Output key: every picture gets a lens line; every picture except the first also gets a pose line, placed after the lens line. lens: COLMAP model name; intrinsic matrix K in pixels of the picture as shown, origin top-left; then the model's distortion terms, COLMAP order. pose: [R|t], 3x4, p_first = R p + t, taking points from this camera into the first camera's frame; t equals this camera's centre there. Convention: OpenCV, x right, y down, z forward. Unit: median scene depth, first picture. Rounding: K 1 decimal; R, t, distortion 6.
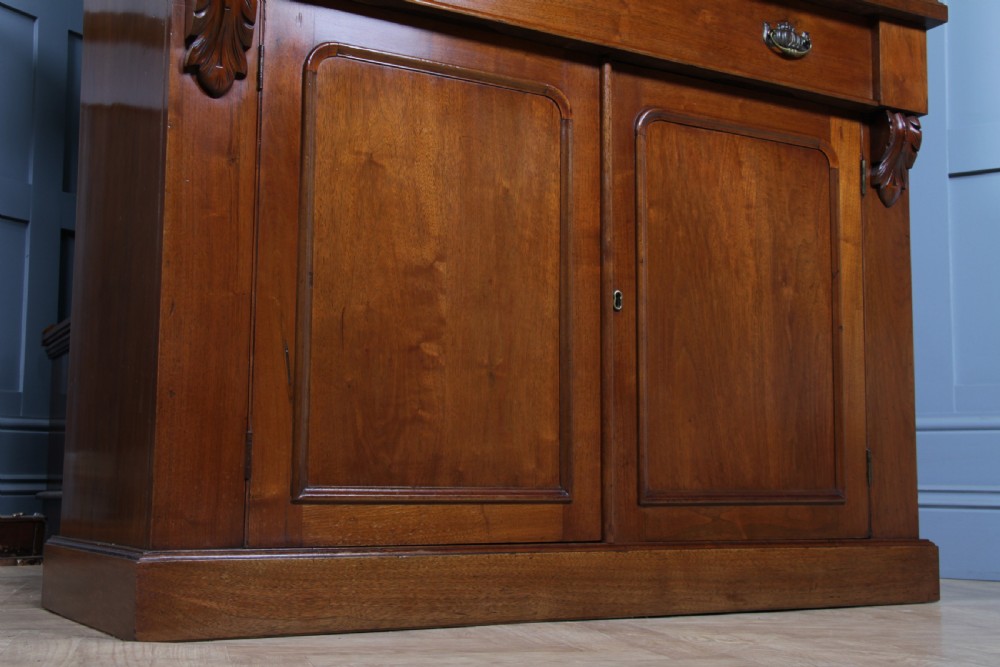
lens RADIAL K [[1262.8, 0, 500.0], [0, 1262.8, 333.5], [0, 0, 1]] dist [0.009236, 0.087809]
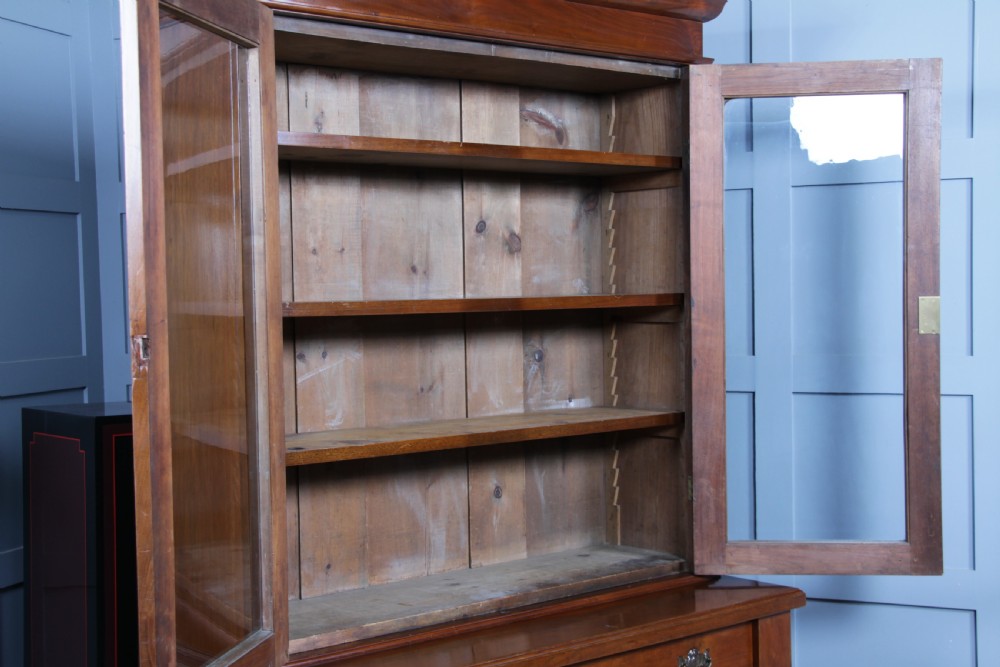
lens RADIAL K [[1428.0, 0, 500.0], [0, 1428.0, 333.5], [0, 0, 1]] dist [0.051046, 0.046632]
pose [[0.984658, -0.032673, 0.171412, -0.238637], [0.006785, 0.988741, 0.149486, -0.869969], [-0.174366, -0.146030, 0.973793, -0.406946]]
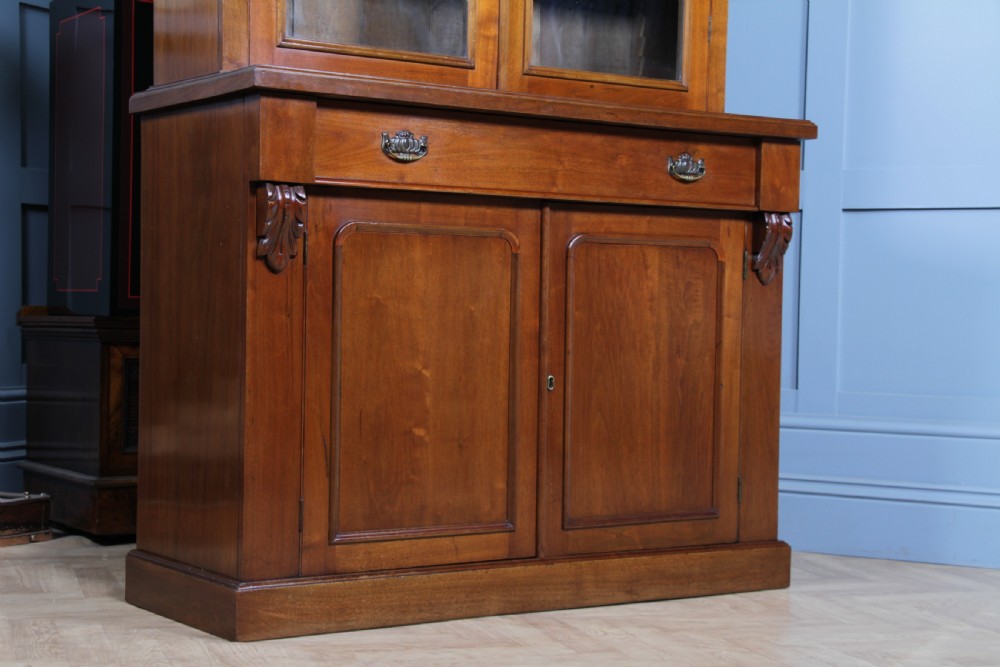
lens RADIAL K [[1750.3, 0, 500.0], [0, 1750.3, 333.5], [0, 0, 1]] dist [0.164667, 0.149158]
pose [[0.998372, 0.008234, 0.056440, -0.068831], [-0.015947, 0.990360, 0.137595, -0.336315], [-0.054763, -0.138271, 0.988879, -0.860305]]
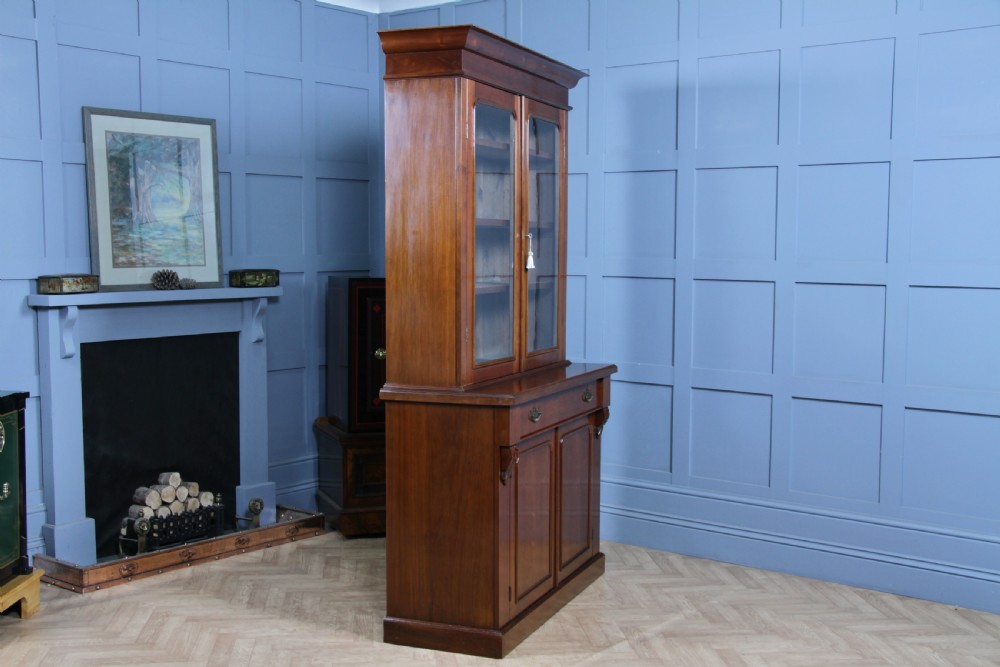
lens RADIAL K [[1207.1, 0, 500.0], [0, 1207.1, 333.5], [0, 0, 1]] dist [-0.042848, 0.316400]
pose [[0.990042, 0.005573, -0.140660, 0.465562], [0.021557, 0.981428, 0.190617, -0.963643], [0.139110, -0.191751, 0.971535, -1.760117]]
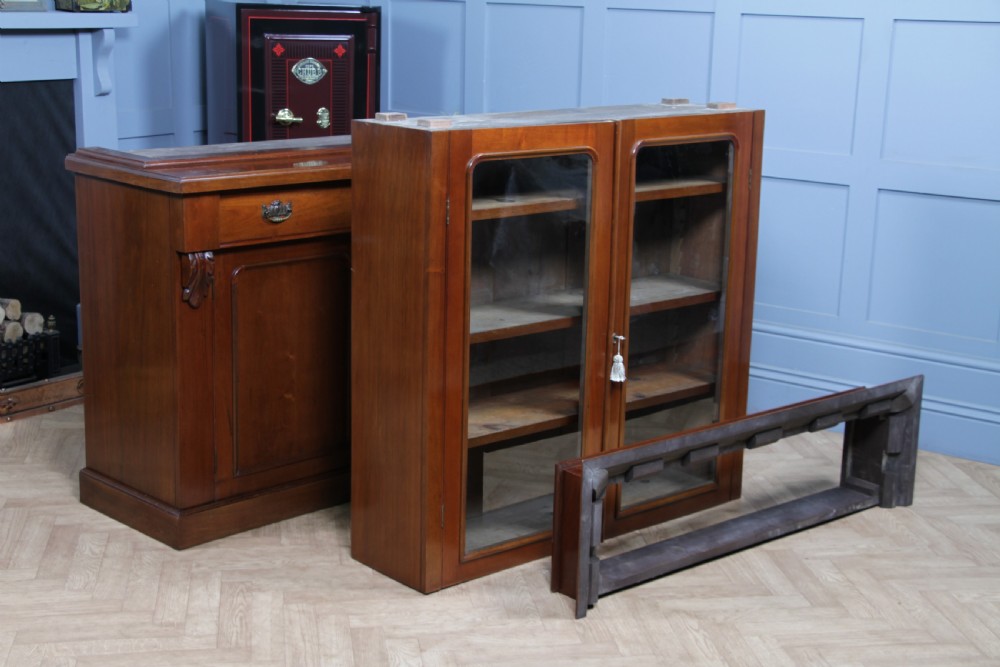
lens RADIAL K [[1576.0, 0, 500.0], [0, 1576.0, 333.5], [0, 0, 1]] dist [0.002585, 0.990179]
pose [[0.994857, 0.036661, -0.094421, 0.376006], [-0.001898, 0.938784, 0.344502, -0.930703], [0.101271, -0.342551, 0.934025, -1.485417]]
